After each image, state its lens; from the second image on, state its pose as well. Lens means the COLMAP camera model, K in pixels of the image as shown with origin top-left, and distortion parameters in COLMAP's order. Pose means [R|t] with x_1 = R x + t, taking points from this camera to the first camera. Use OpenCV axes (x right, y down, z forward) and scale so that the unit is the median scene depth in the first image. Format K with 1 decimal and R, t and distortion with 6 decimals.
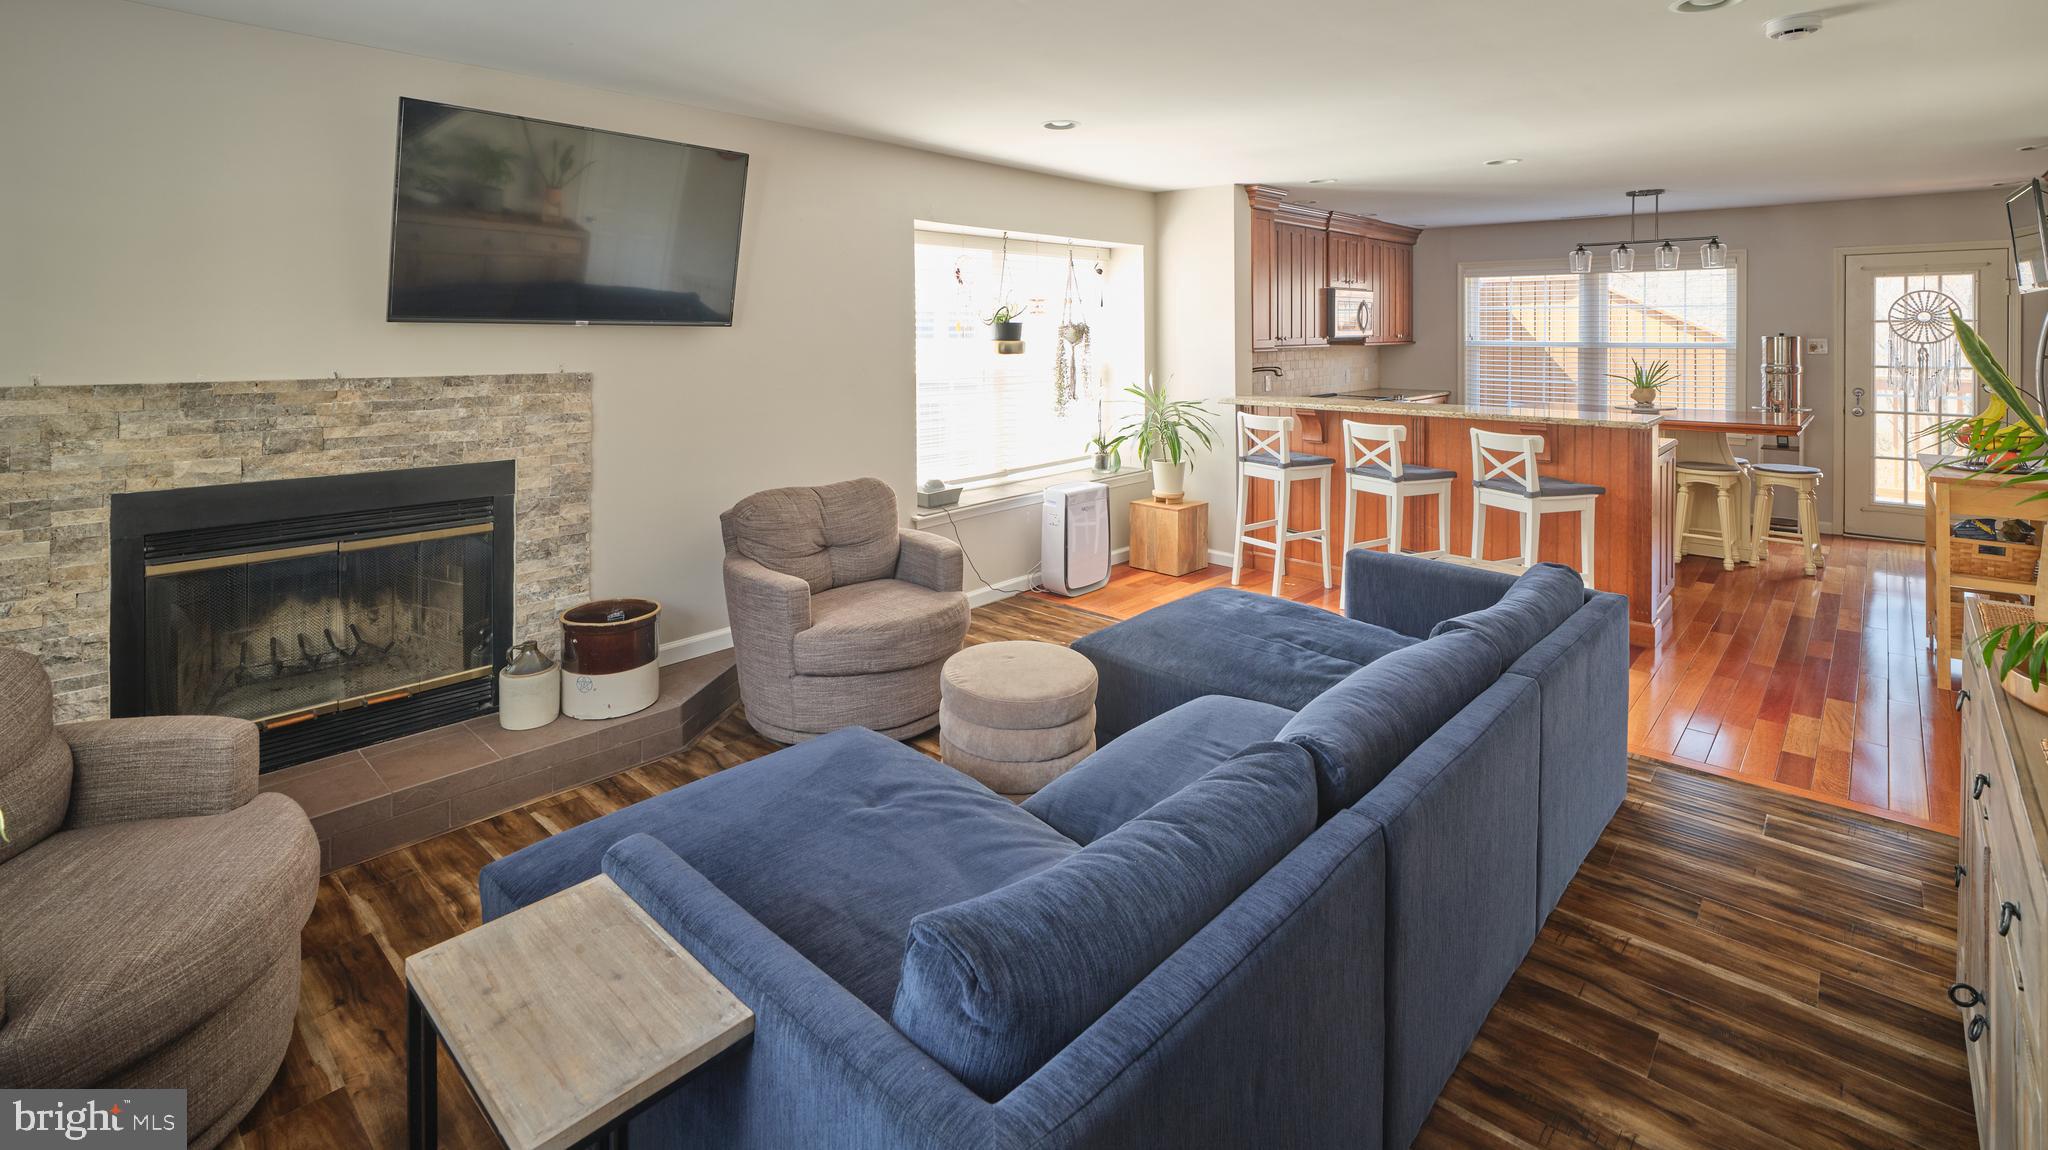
lens RADIAL K [[936.8, 0, 999.8], [0, 936.8, 333.9], [0, 0, 1]] dist [-0.001345, -0.000085]
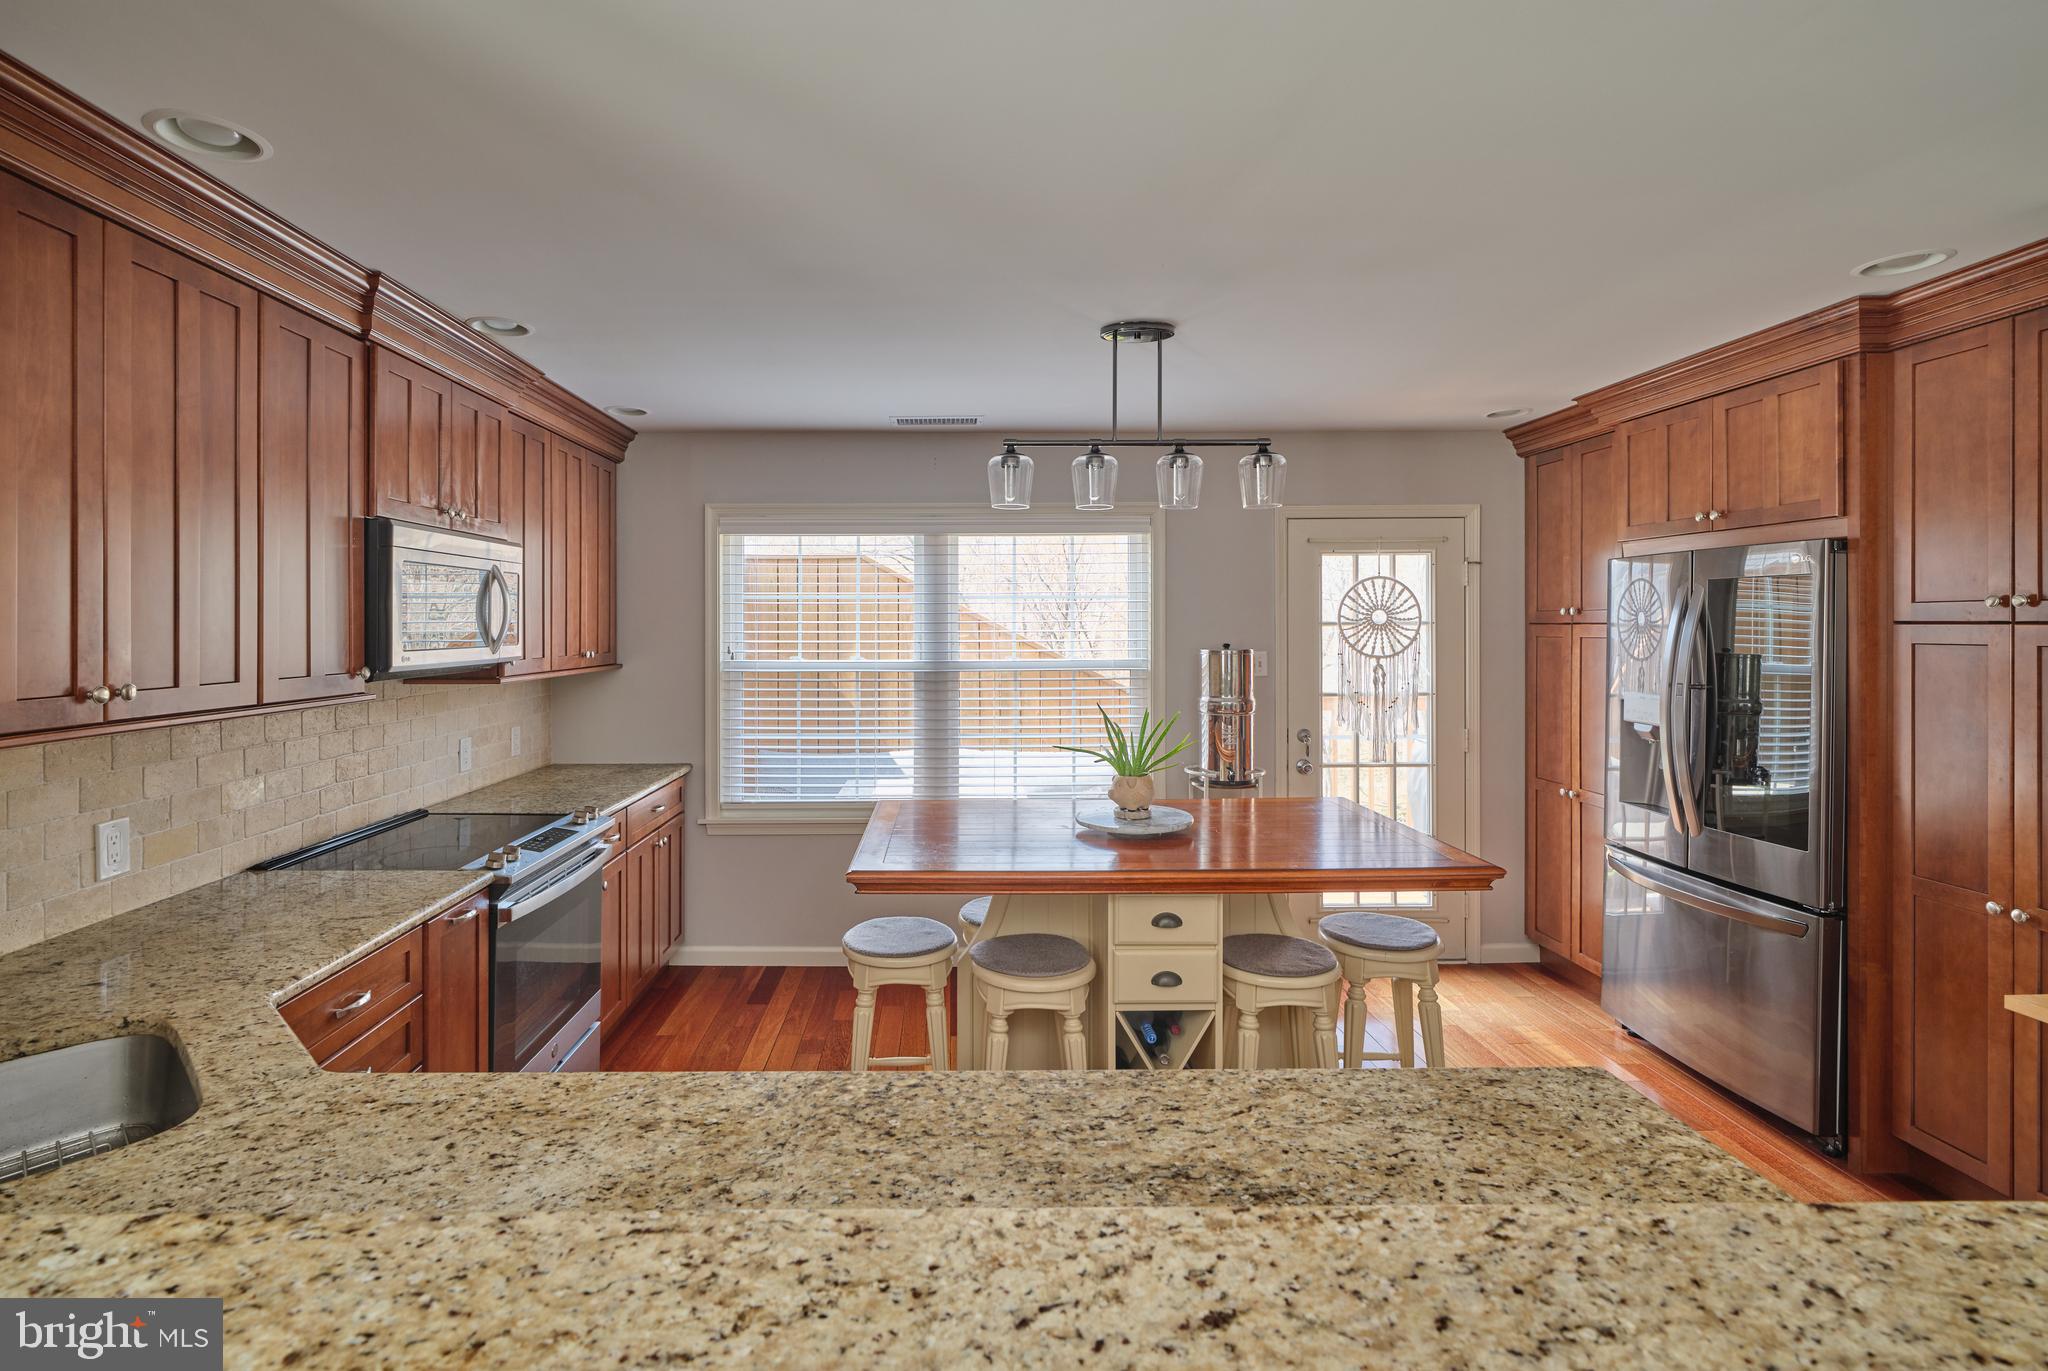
lens RADIAL K [[968.4, 0, 956.2], [0, 968.4, 618.9], [0, 0, 1]] dist [0.000895, 0.000067]
pose [[0.721065, 0.003932, 0.692856, 0.337073], [0.006803, 0.999896, -0.012754, -0.011150], [-0.692834, 0.013910, 0.720963, 0.788537]]
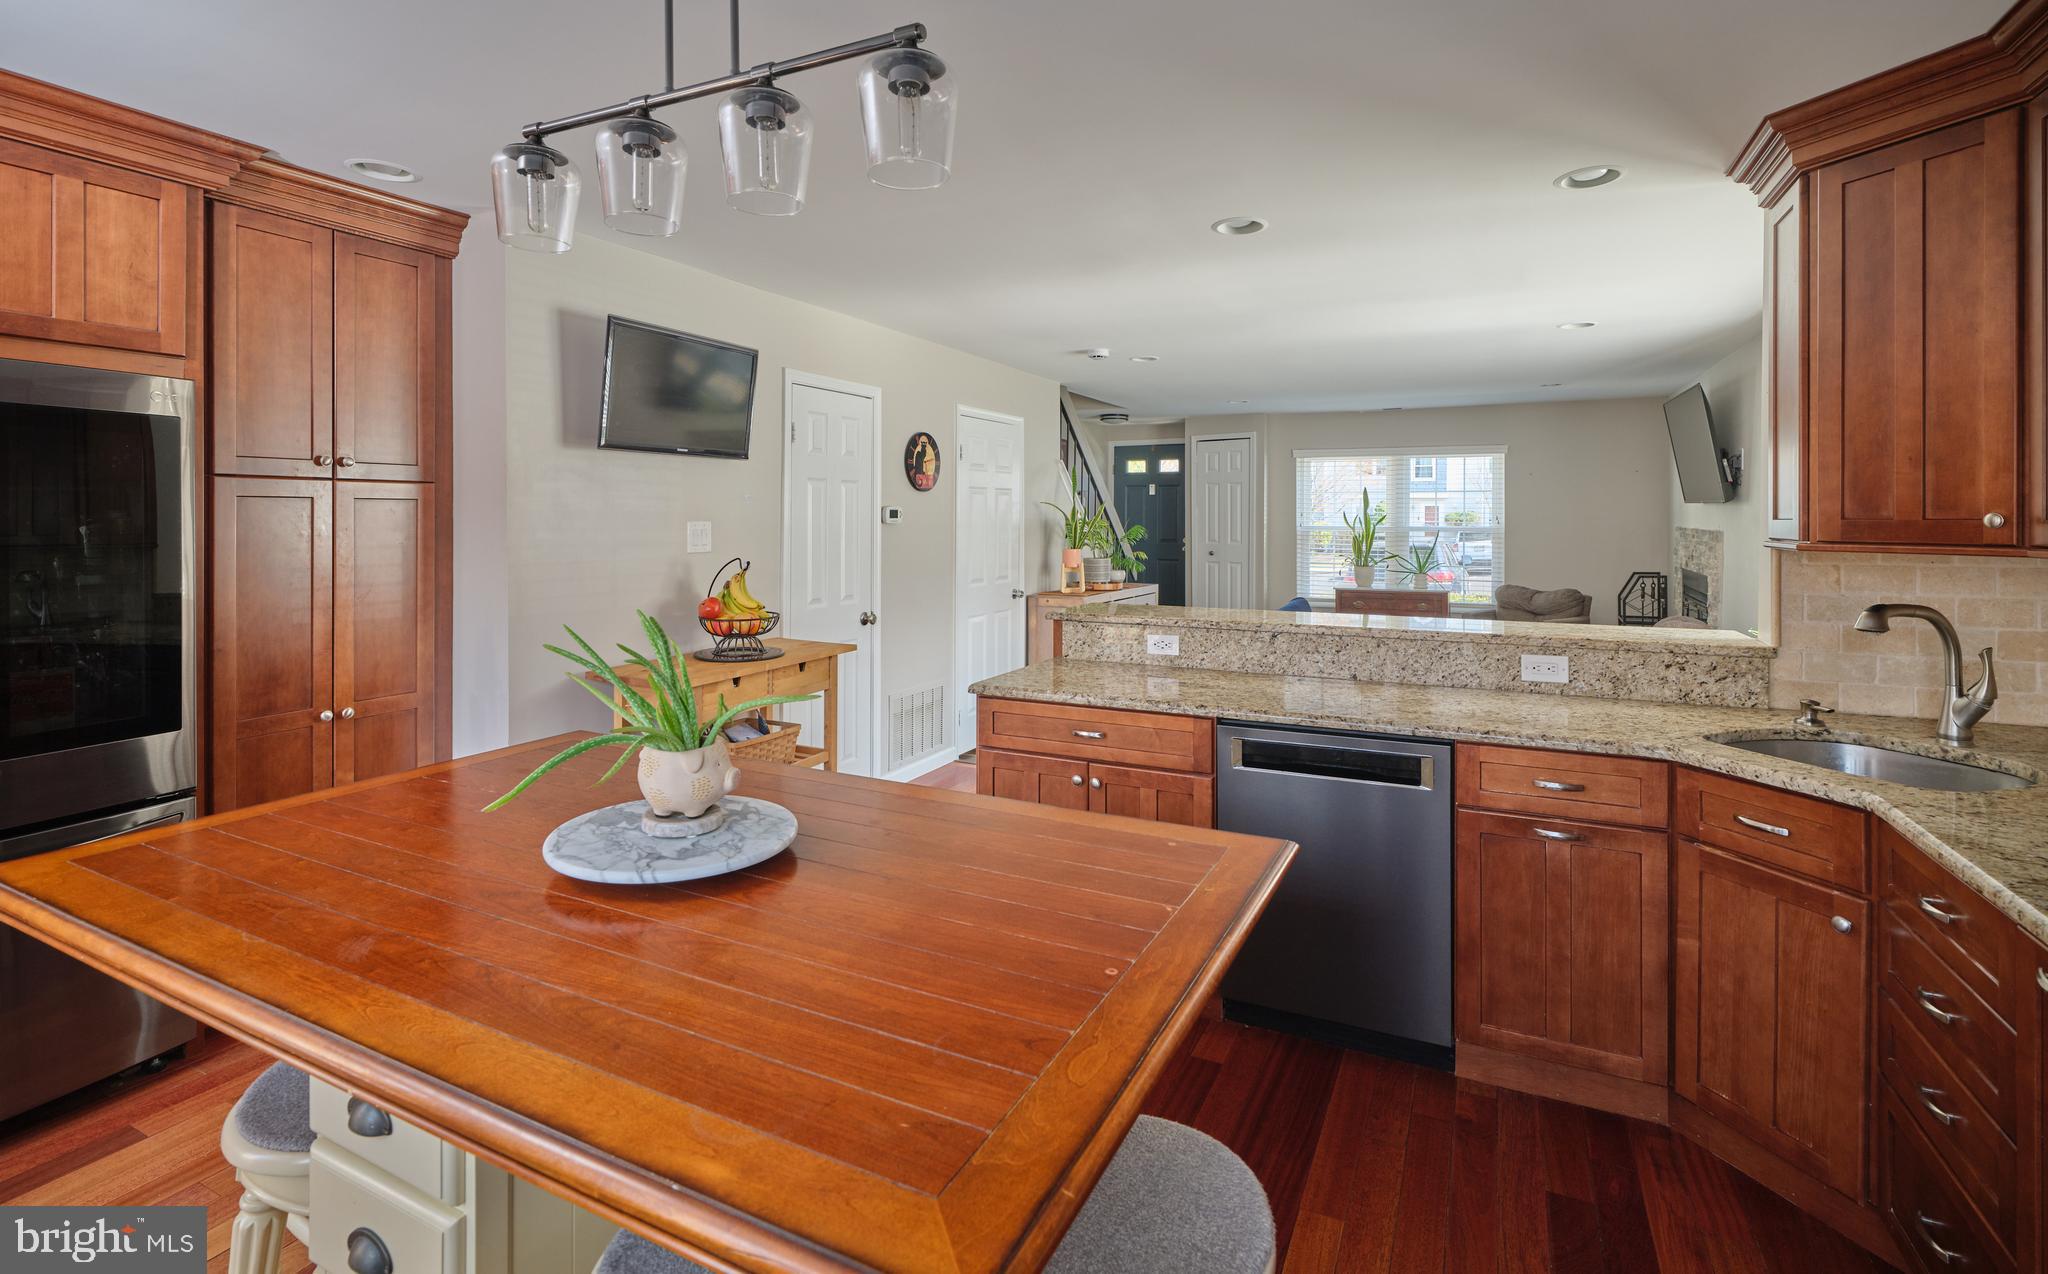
lens RADIAL K [[943.4, 0, 1033.3], [0, 943.4, 525.3], [0, 0, 1]] dist [0.003933, 0.000715]
pose [[-0.954454, 0.003264, -0.298341, 0.735668], [-0.001394, 0.999880, 0.015401, 0.003567], [0.298356, 0.015115, -0.954335, 1.343474]]
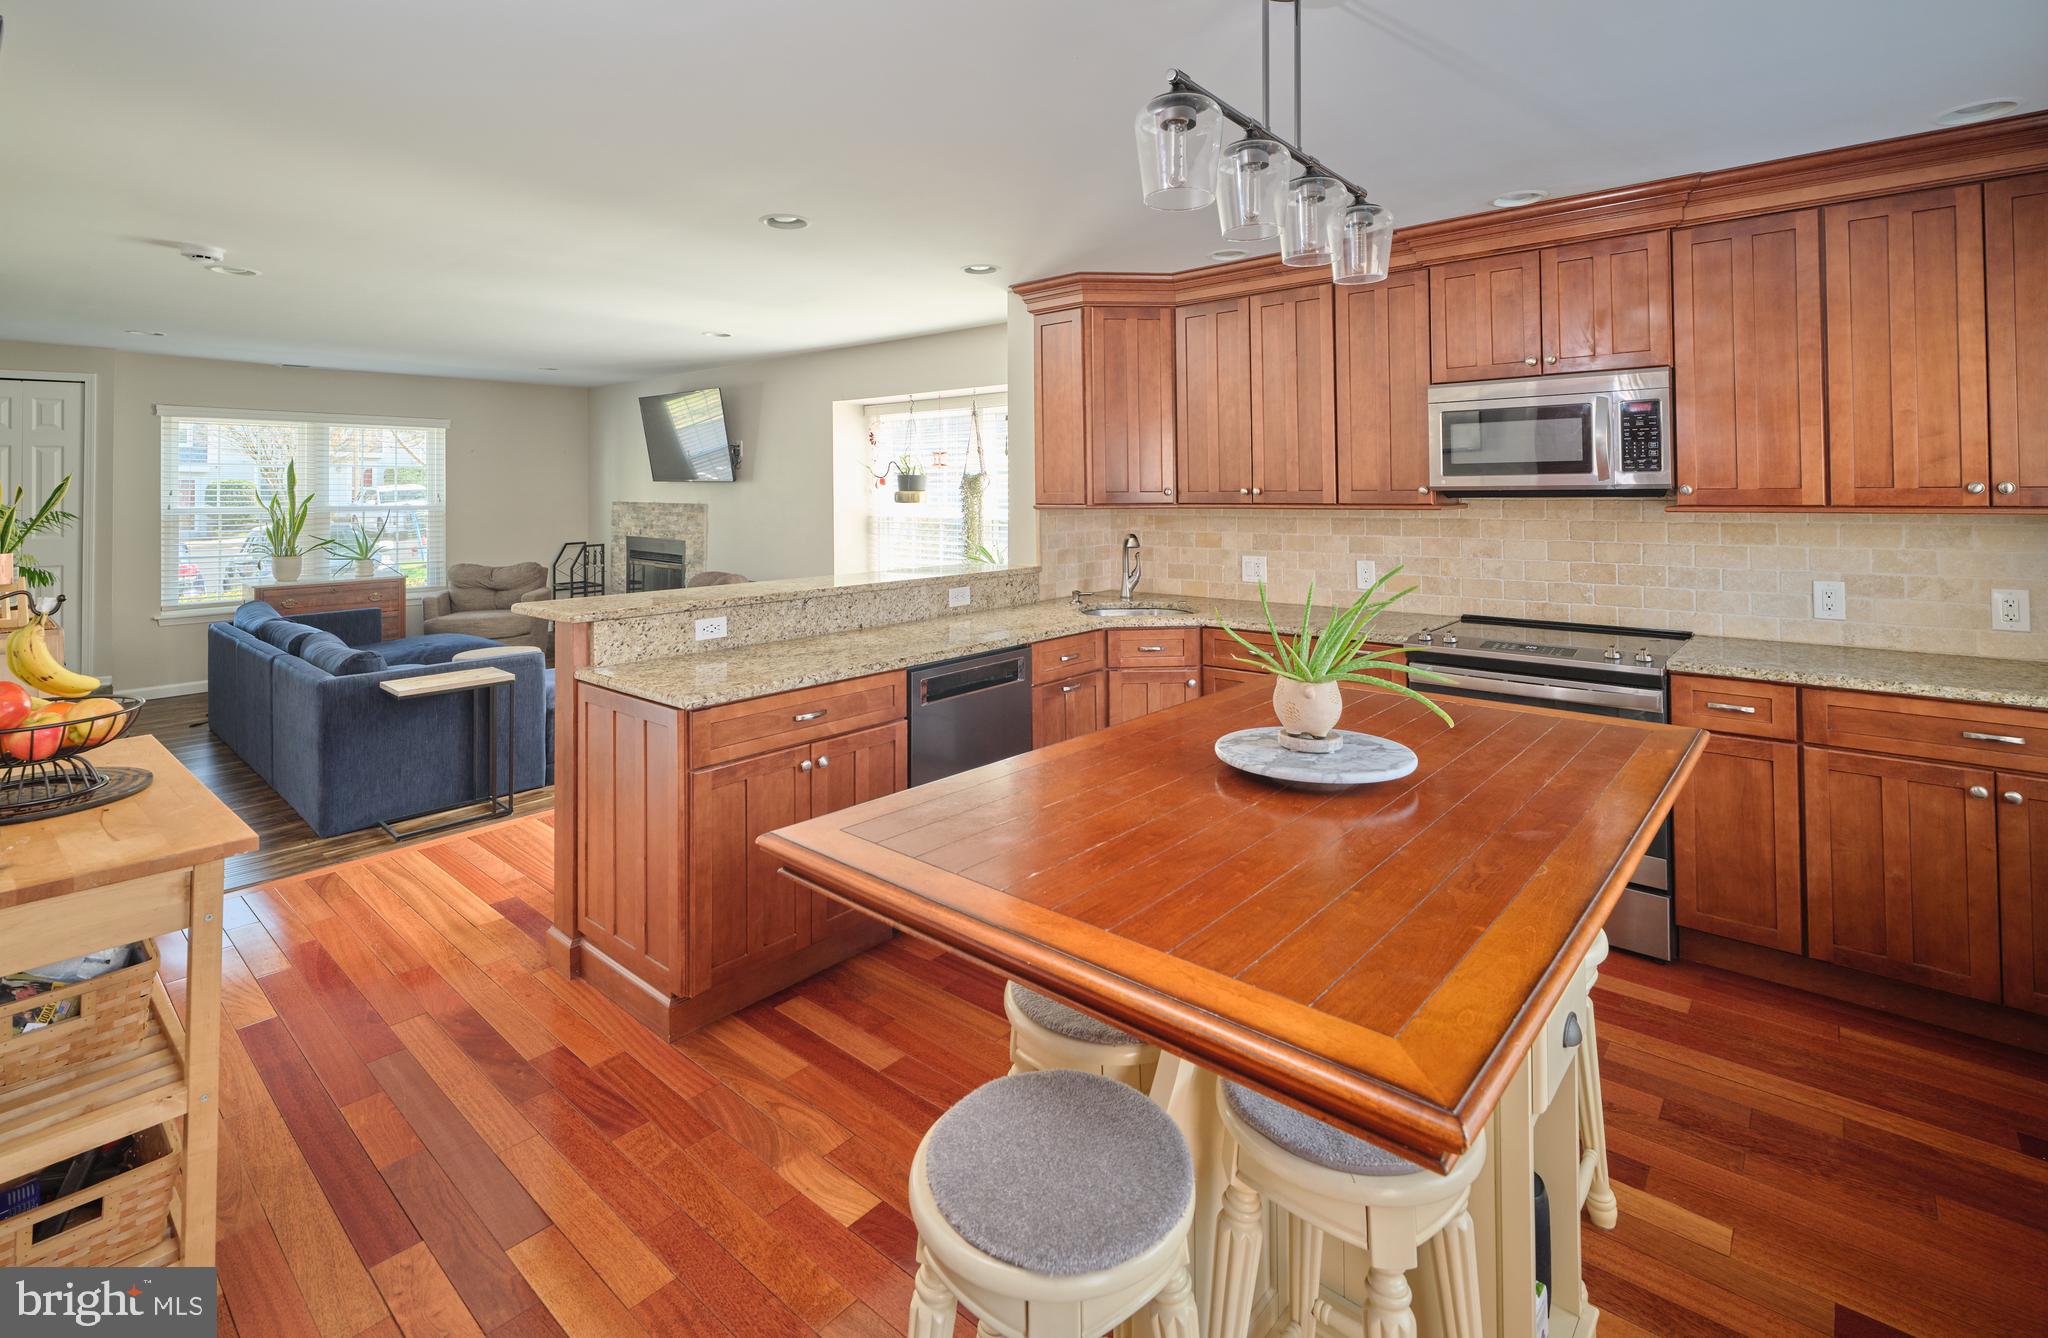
lens RADIAL K [[943.7, 0, 1026.5], [0, 943.7, 478.0], [0, 0, 1]] dist [-0.000530, -0.000229]
pose [[0.041078, -0.011627, -0.999088, 1.038977], [0.000081, 0.999932, -0.011634, 0.004183], [0.999156, 0.000397, 0.041076, 0.986688]]
